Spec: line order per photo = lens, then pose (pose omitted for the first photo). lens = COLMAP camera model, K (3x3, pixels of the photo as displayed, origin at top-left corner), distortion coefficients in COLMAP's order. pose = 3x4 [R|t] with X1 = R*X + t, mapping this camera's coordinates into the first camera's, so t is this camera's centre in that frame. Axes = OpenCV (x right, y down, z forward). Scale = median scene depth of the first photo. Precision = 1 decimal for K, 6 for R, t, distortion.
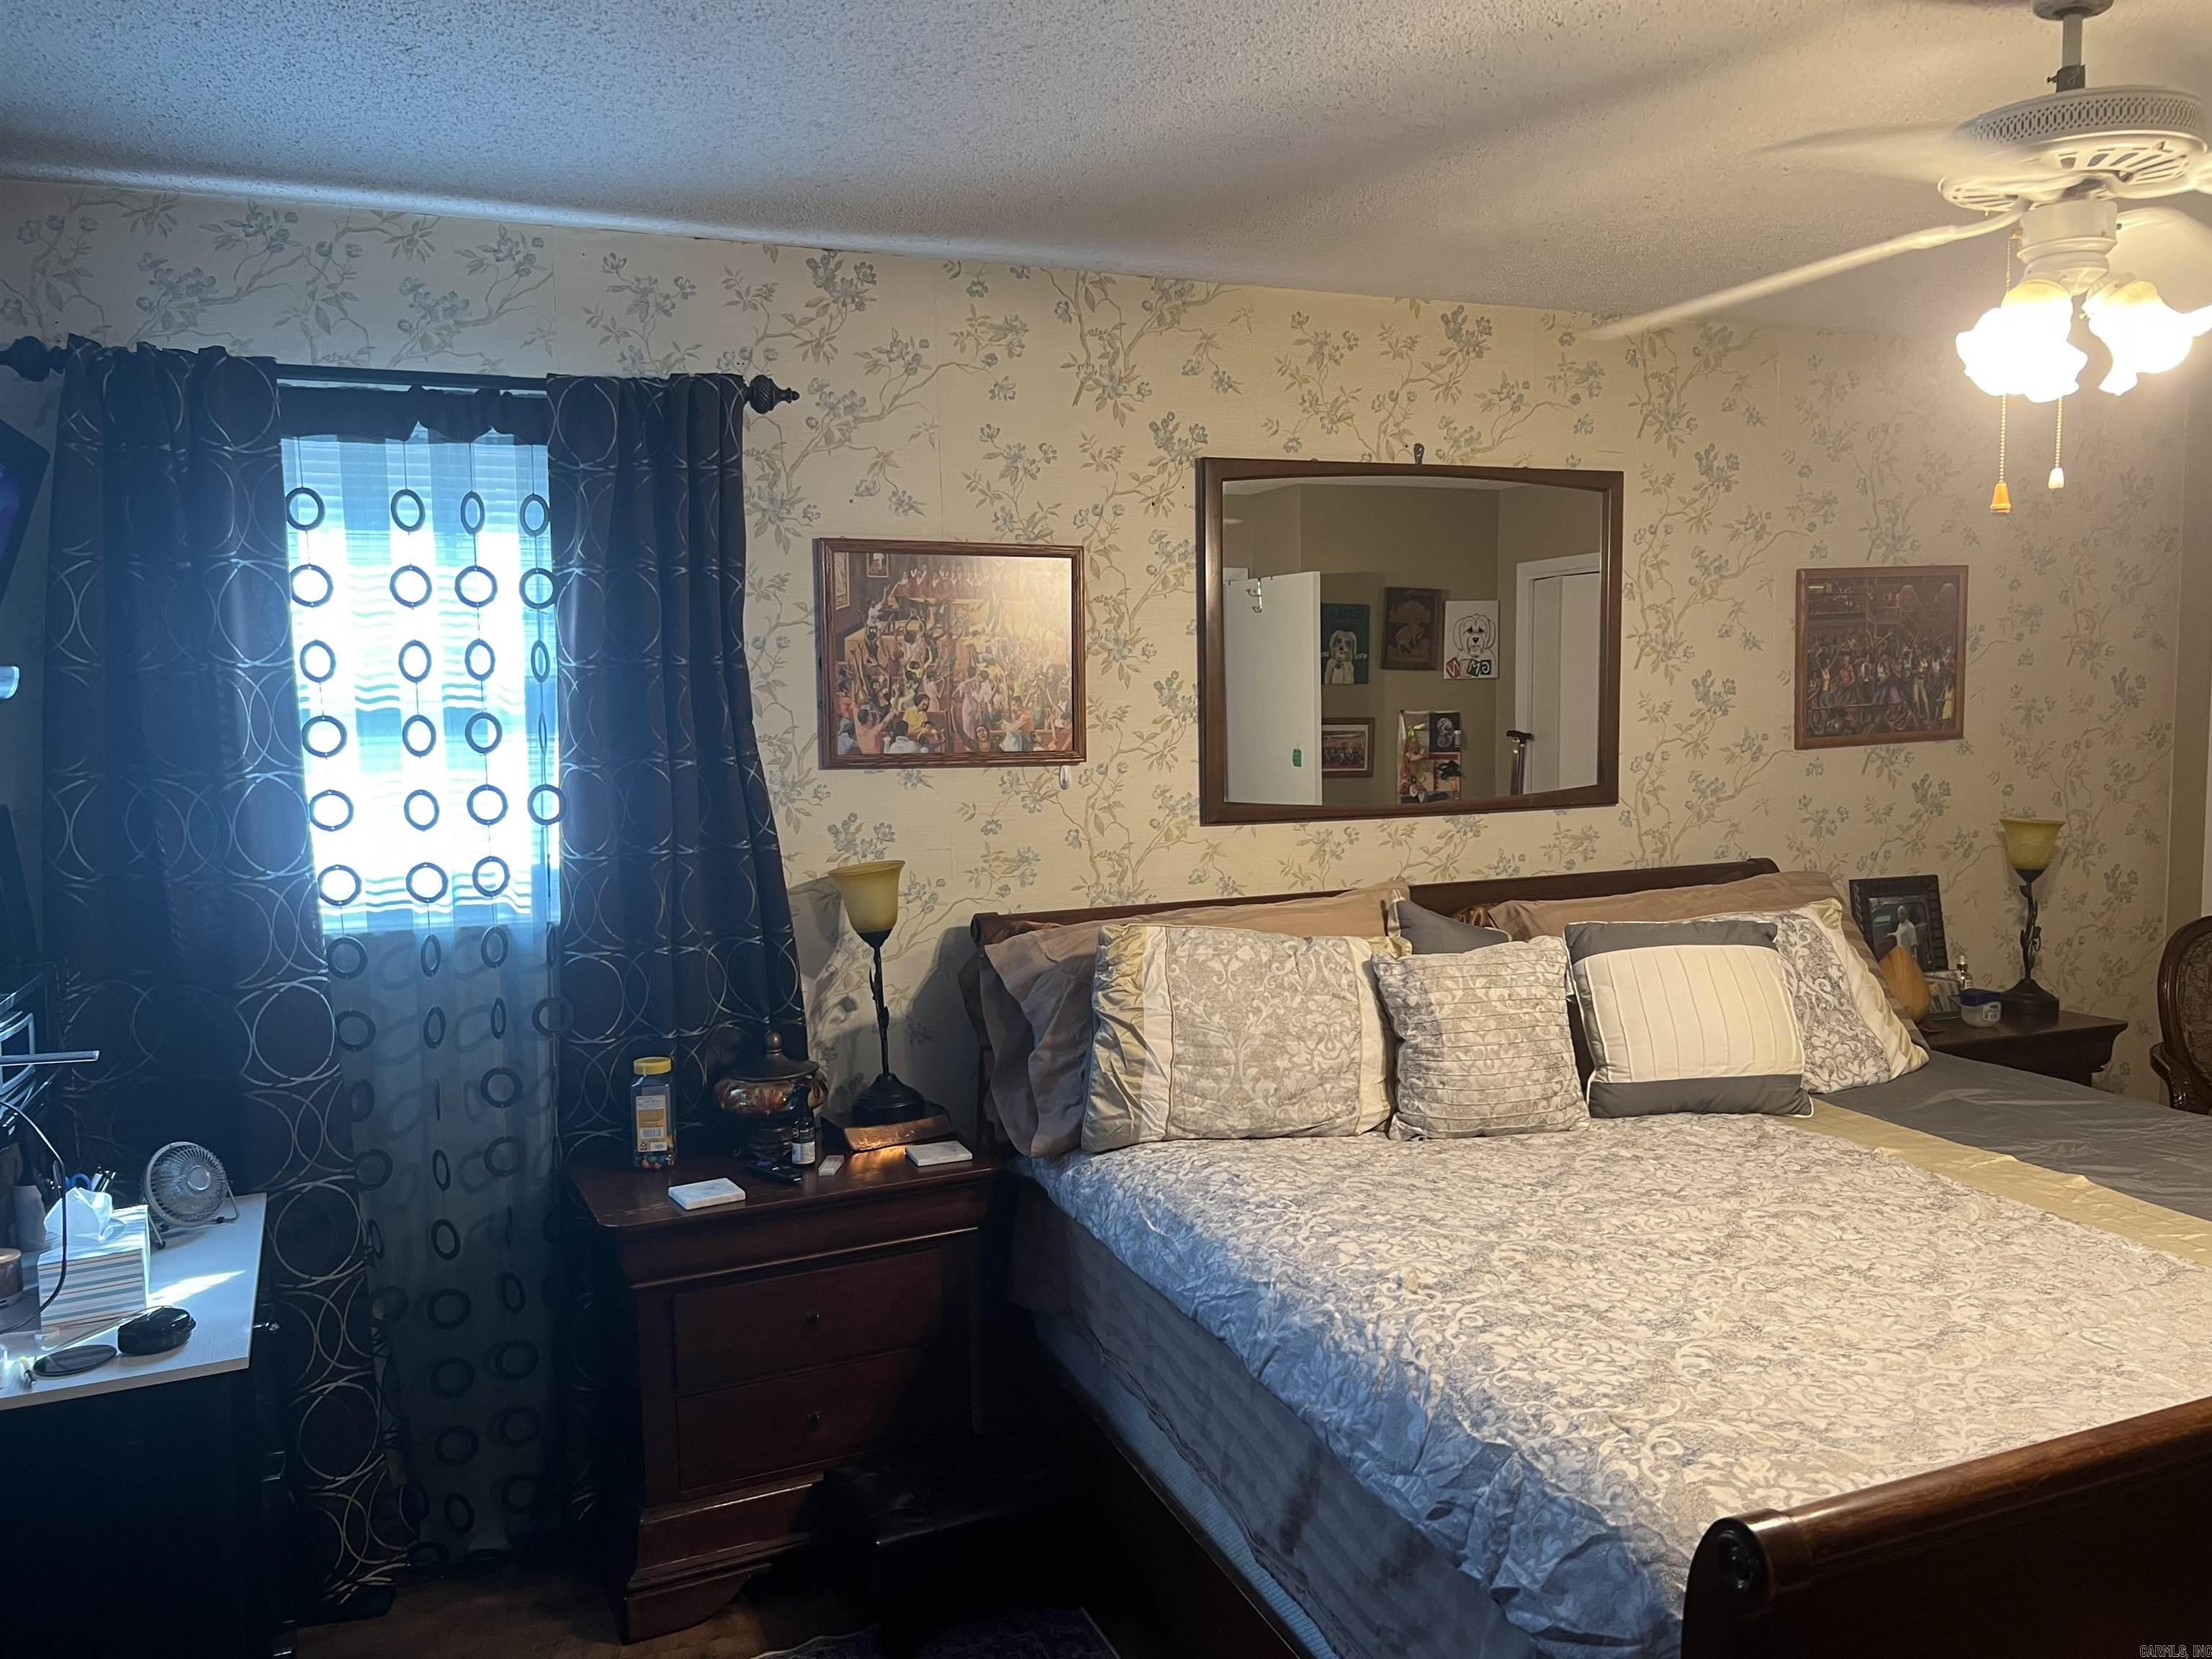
lens RADIAL K [[1662.4, 0, 988.1], [0, 1662.4, 871.6], [0, 0, 1]] dist [0.053651, -0.071593]
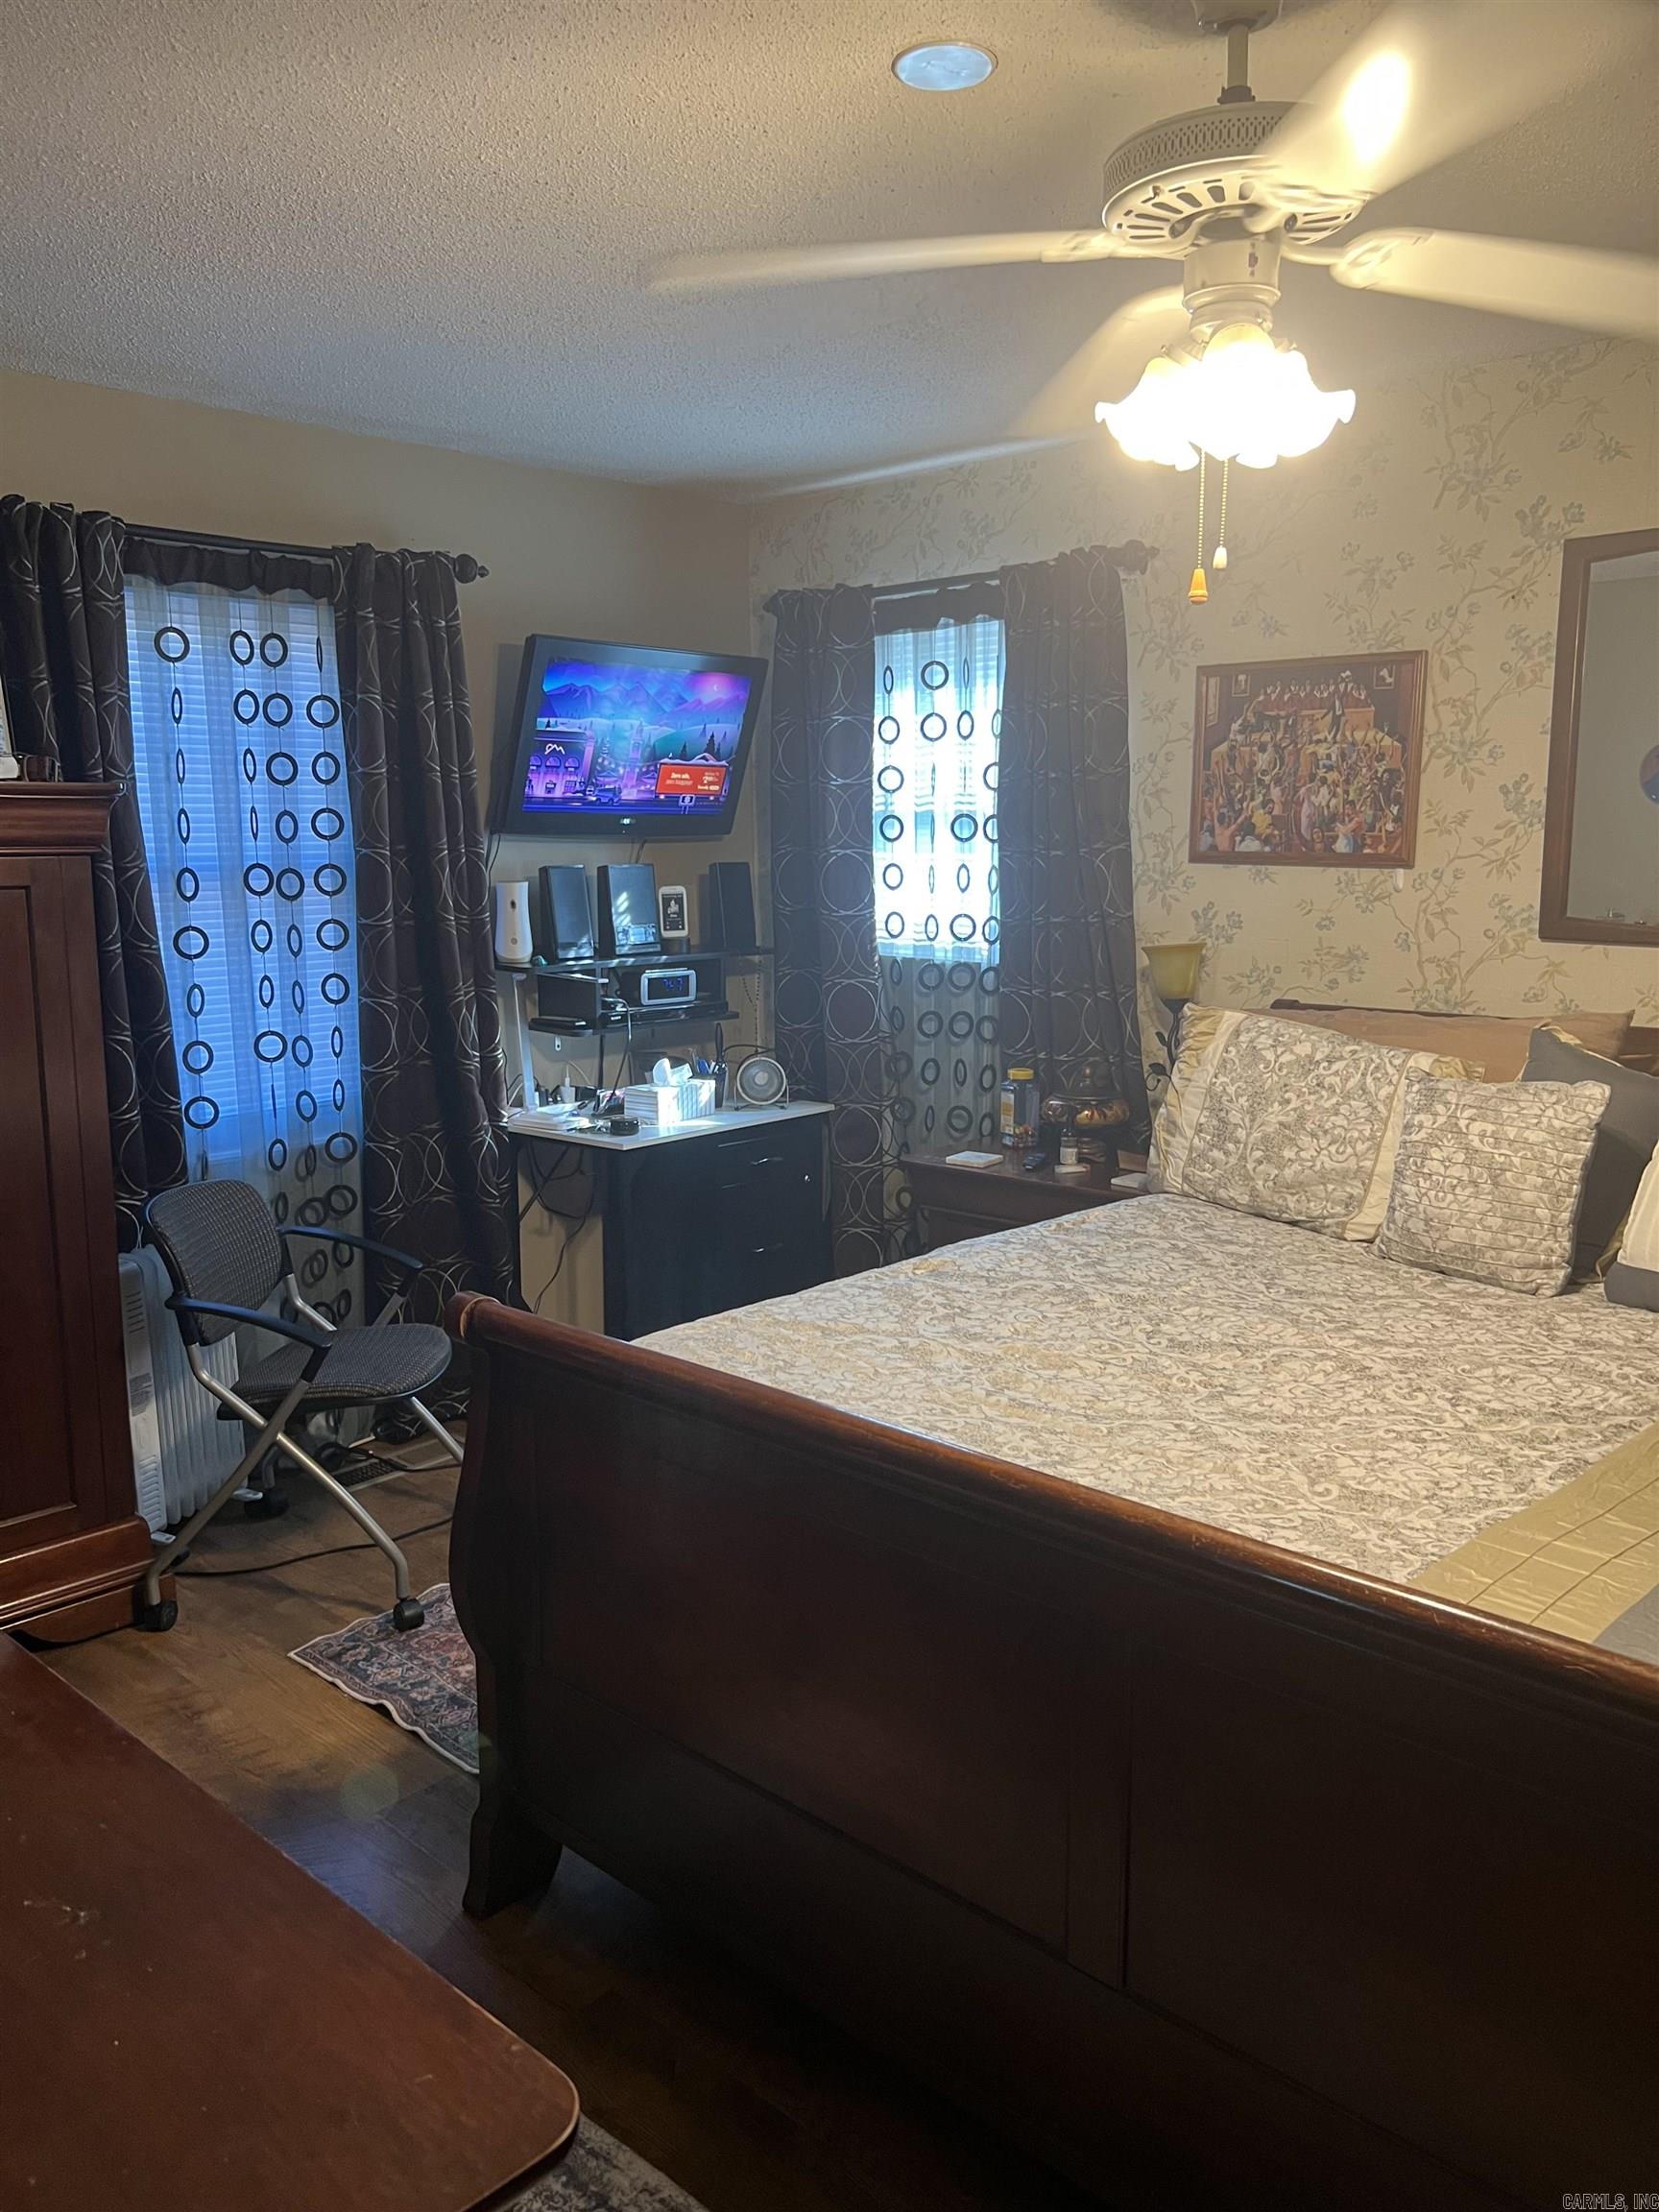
lens RADIAL K [[1662.4, 0, 829.3], [0, 1662.4, 1105.7], [0, 0, 1]] dist [0.053651, -0.071593]
pose [[0.423271, 0.164174, -0.891004, 0.886688], [-0.097434, 0.985990, 0.135390, -0.026300], [0.900749, 0.029507, 0.433337, 0.252221]]
